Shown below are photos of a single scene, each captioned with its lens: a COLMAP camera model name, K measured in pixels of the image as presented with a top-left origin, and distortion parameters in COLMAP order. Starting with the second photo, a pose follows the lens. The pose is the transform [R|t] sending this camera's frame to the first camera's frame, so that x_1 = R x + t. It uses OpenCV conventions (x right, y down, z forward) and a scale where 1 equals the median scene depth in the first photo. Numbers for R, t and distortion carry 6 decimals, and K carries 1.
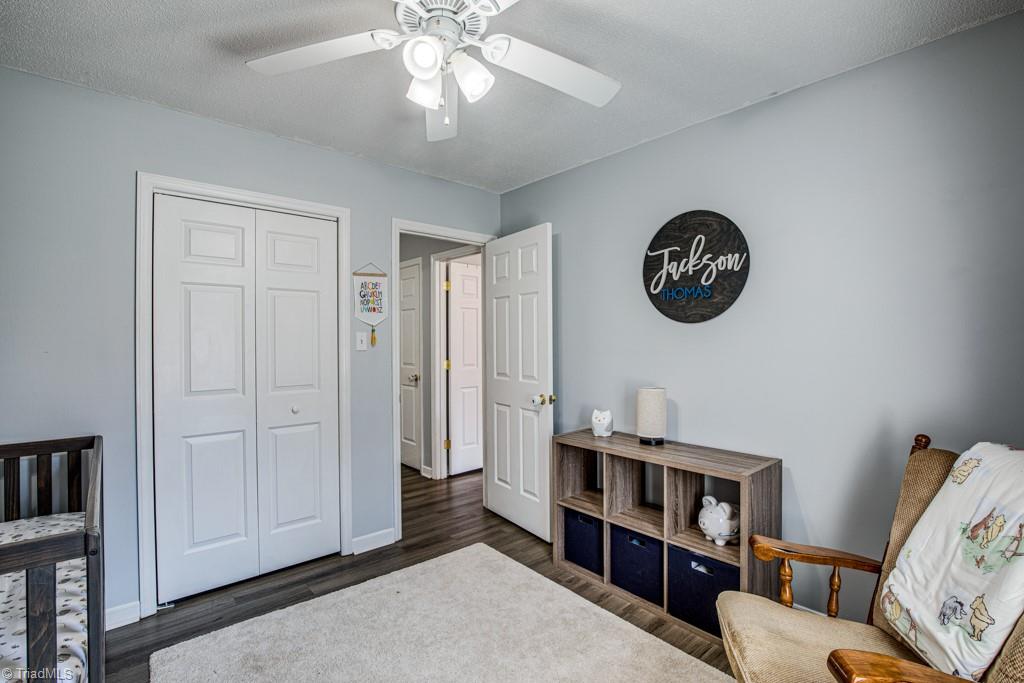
lens RADIAL K [[470.2, 0, 507.5], [0, 470.2, 341.9], [0, 0, 1]] dist [-0.032003, 0.001417]
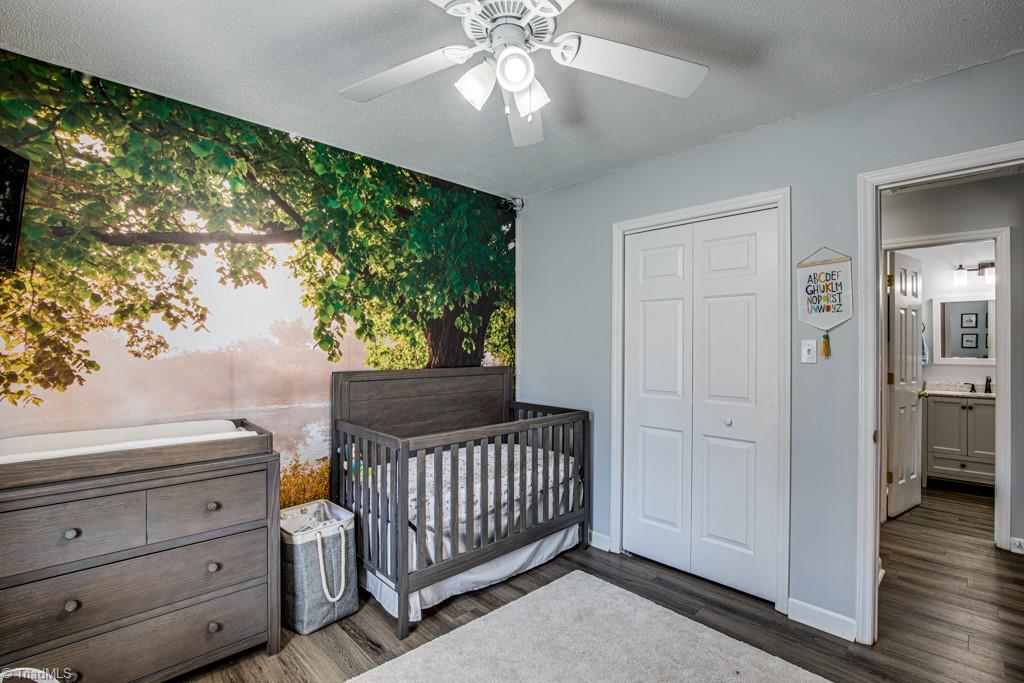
lens RADIAL K [[470.2, 0, 514.1], [0, 470.2, 339.1], [0, 0, 1]] dist [-0.032003, 0.001417]
pose [[0.046536, -0.002346, -0.998914, 0.479519], [-0.001966, 0.999995, -0.002440, -0.020490], [0.998915, 0.002078, 0.046531, 0.535817]]
